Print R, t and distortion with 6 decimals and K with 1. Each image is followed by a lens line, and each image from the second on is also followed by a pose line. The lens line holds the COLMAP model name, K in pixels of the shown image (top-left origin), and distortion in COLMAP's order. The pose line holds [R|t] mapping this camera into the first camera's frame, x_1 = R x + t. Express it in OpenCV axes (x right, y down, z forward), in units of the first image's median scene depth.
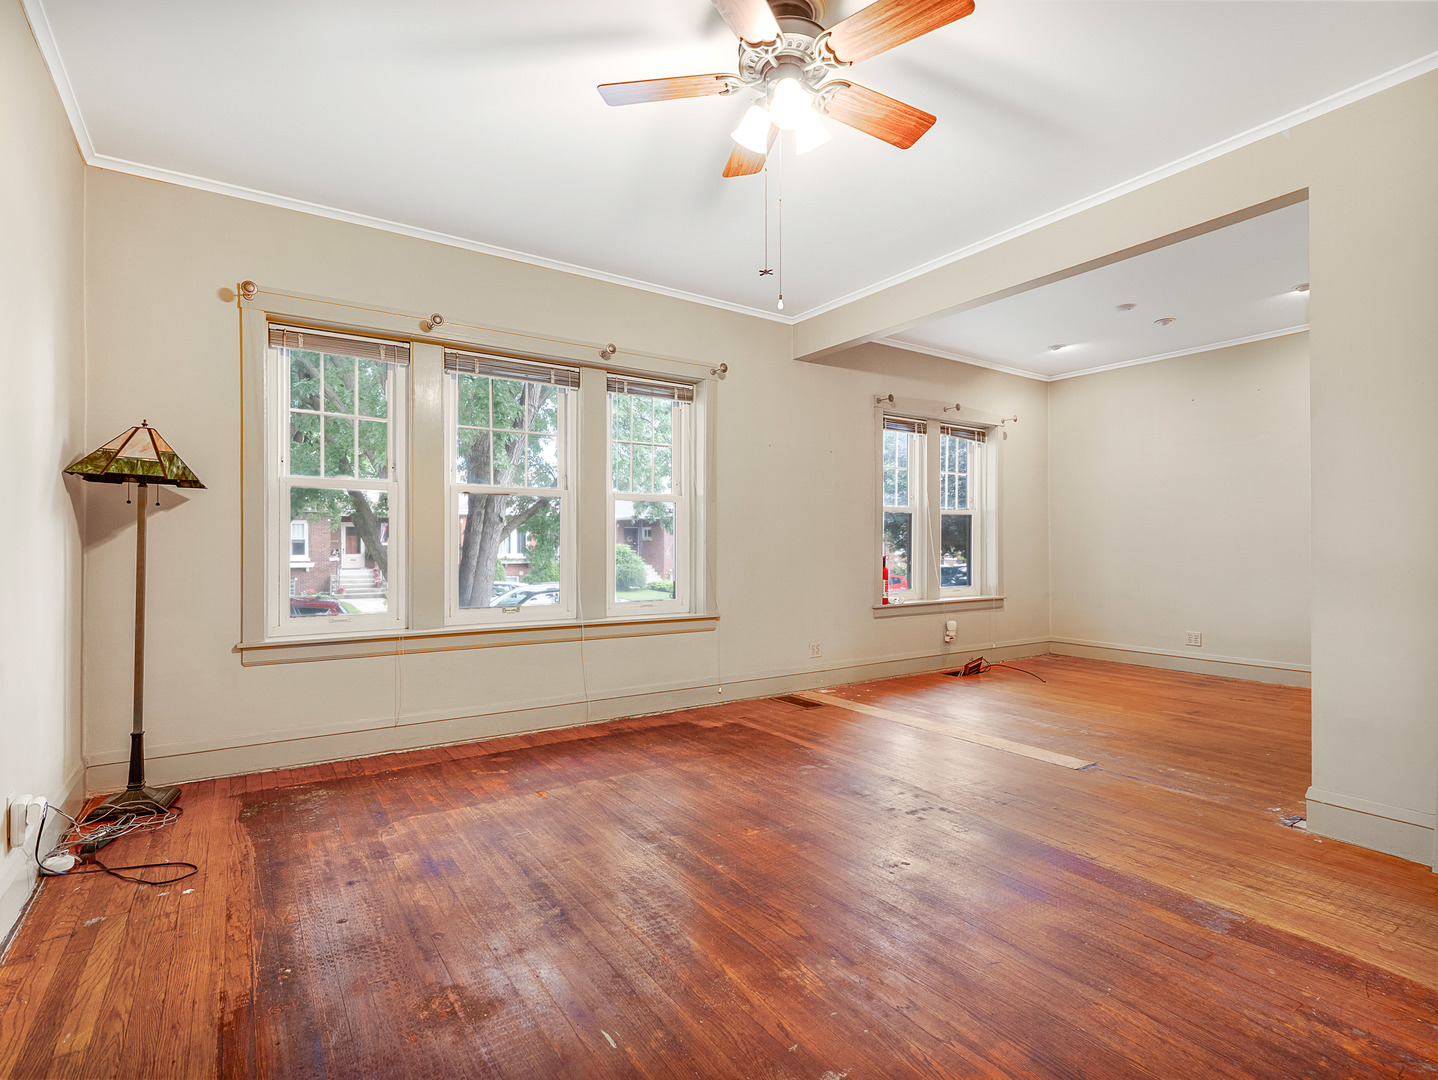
lens RADIAL K [[706.7, 0, 719.8], [0, 706.7, 541.6], [0, 0, 1]] dist [0.004489, 0.001166]
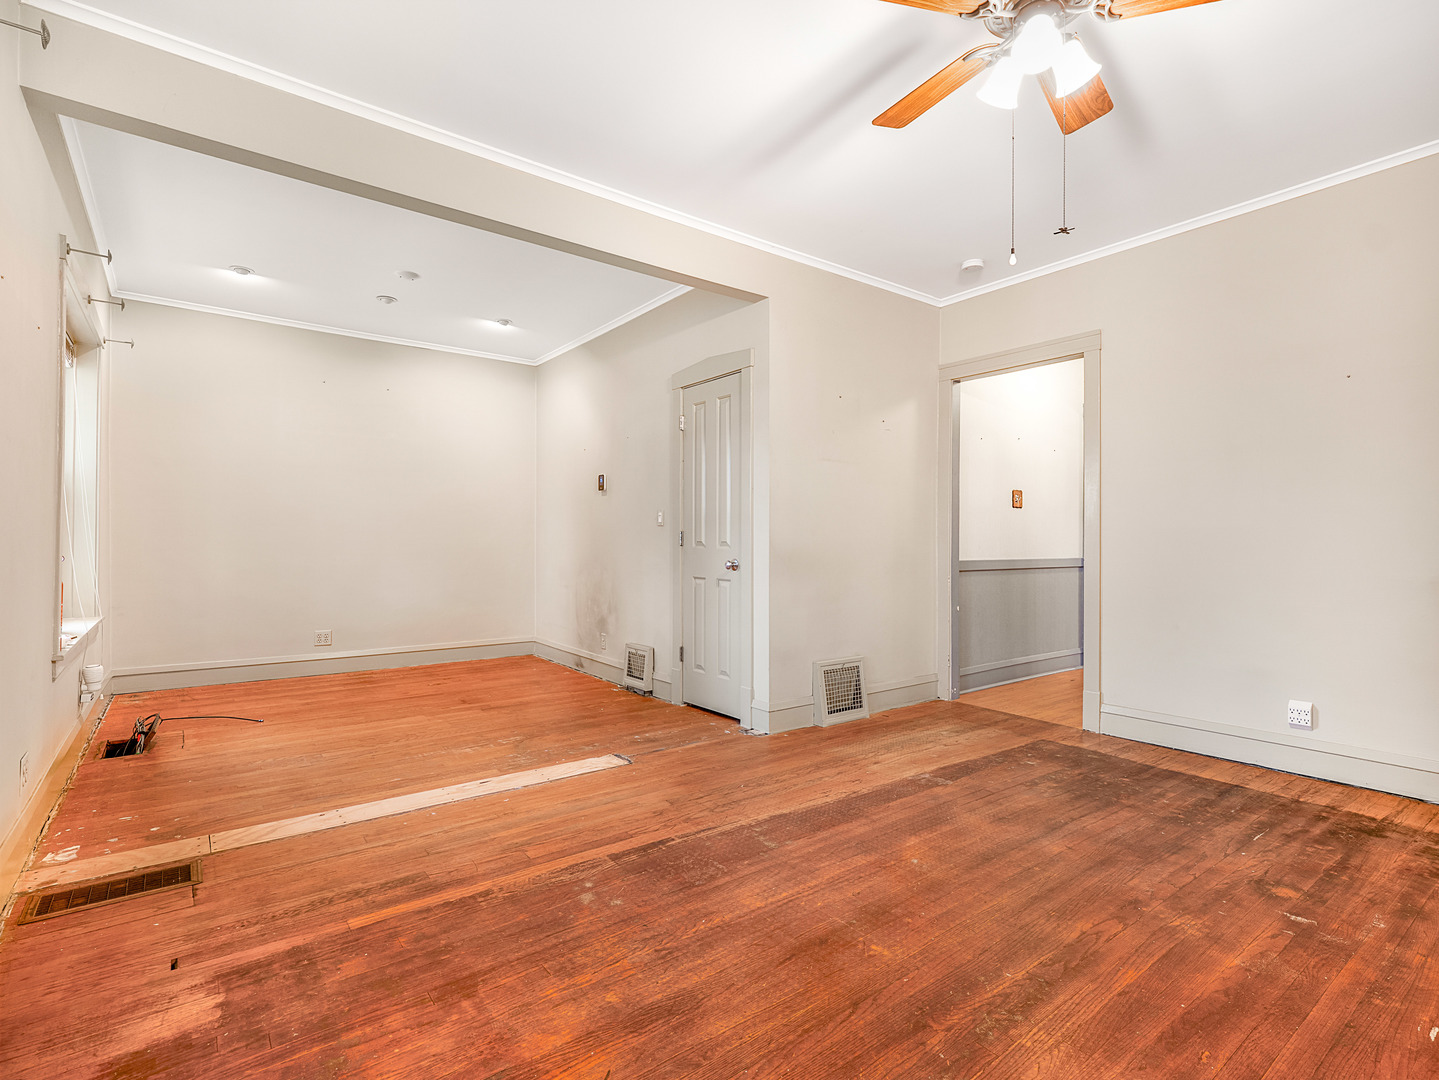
lens RADIAL K [[707.2, 0, 712.2], [0, 707.2, 540.5], [0, 0, 1]] dist [0.004489, 0.001166]
pose [[-0.041997, -0.001206, 0.999117, -0.501569], [-0.011619, 0.999932, 0.000719, 0.003164], [-0.999050, -0.011579, -0.042009, 0.922037]]
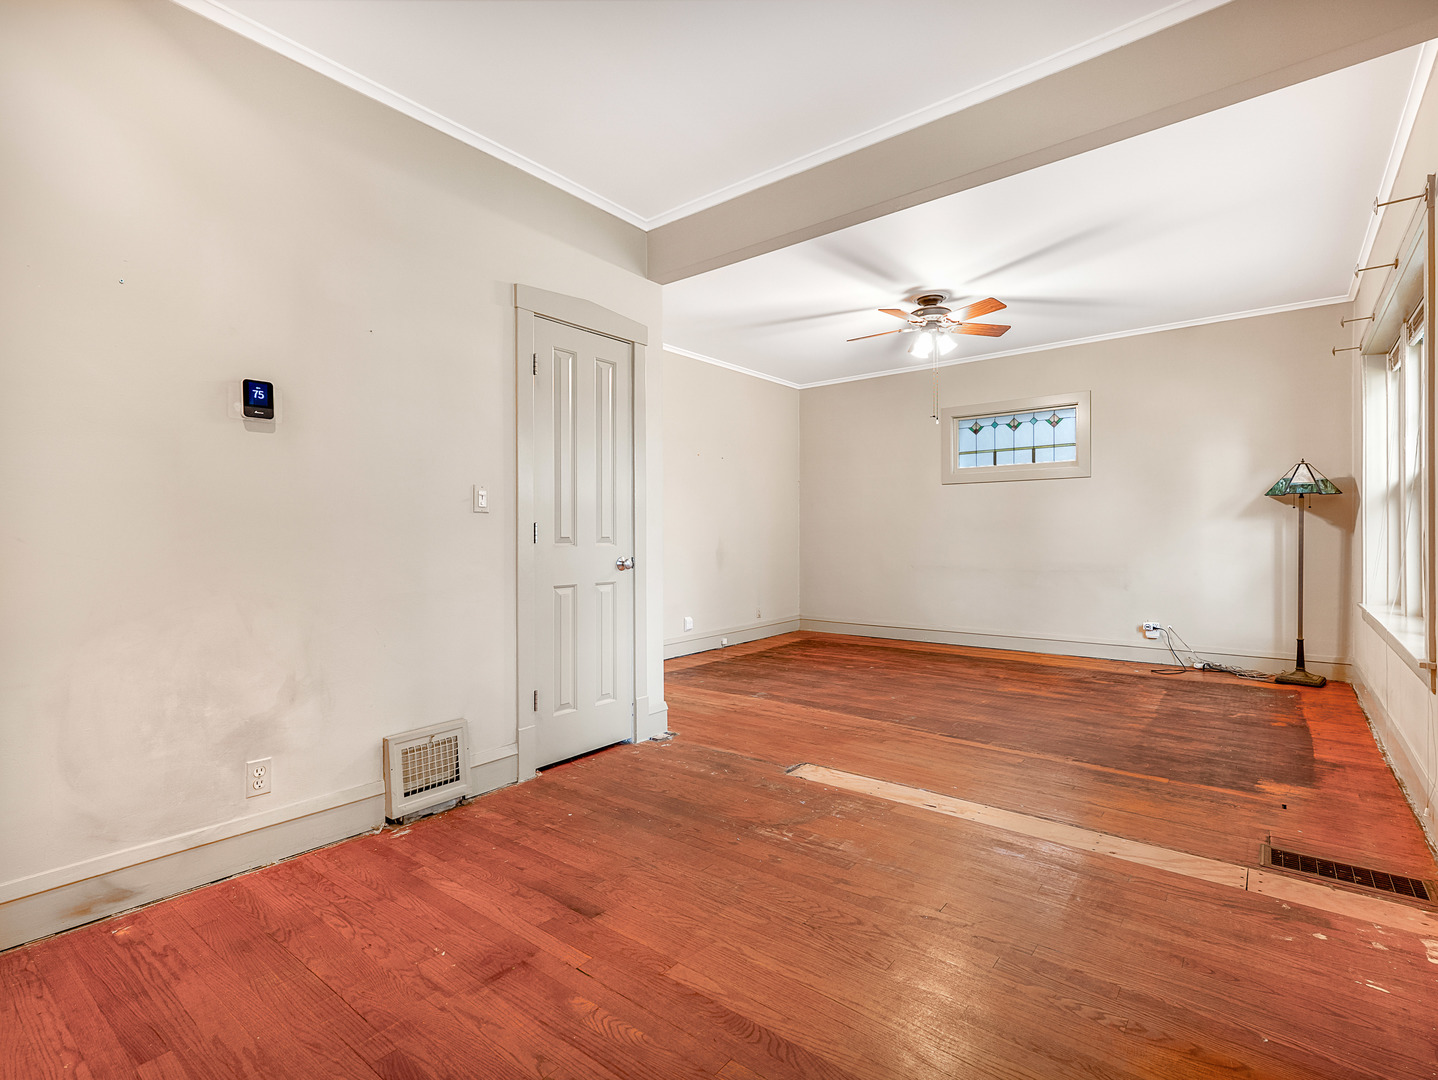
lens RADIAL K [[706.7, 0, 709.5], [0, 706.7, 540.0], [0, 0, 1]] dist [0.004489, 0.001166]
pose [[-0.956500, 0.006536, -0.291659, 0.908215], [0.007761, 0.999965, -0.003044, 0.014398], [0.291629, -0.005175, -0.956518, 1.883228]]
